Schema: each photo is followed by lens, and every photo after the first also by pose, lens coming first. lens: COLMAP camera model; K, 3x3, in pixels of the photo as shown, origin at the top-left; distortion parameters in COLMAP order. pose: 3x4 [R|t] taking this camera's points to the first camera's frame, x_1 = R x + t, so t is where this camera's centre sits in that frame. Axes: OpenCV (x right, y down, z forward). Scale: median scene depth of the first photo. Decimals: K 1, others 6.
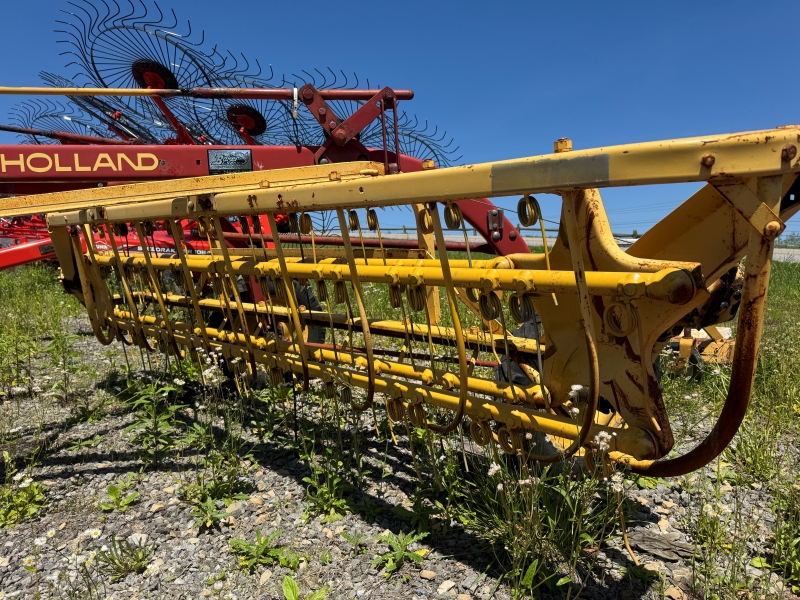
lens RADIAL K [[547.3, 0, 415.9], [0, 547.3, 278.2], [0, 0, 1]] dist [0.029169, 0.000043]
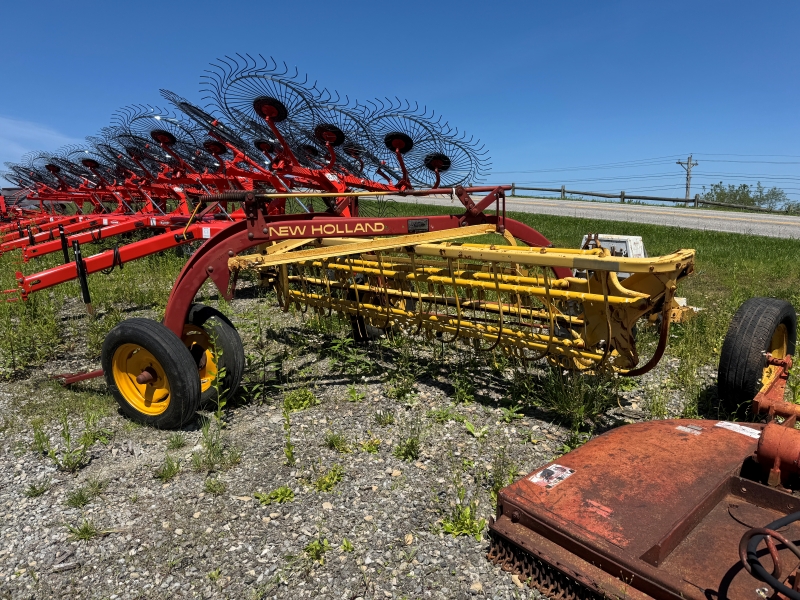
lens RADIAL K [[557.5, 0, 403.4], [0, 557.5, 295.8], [0, 0, 1]] dist [0.088171, -0.123245]
pose [[0.999971, -0.001743, 0.007413, -0.425922], [0.000821, 0.992463, 0.122541, -0.216189], [-0.007571, -0.122531, 0.992436, -1.031436]]
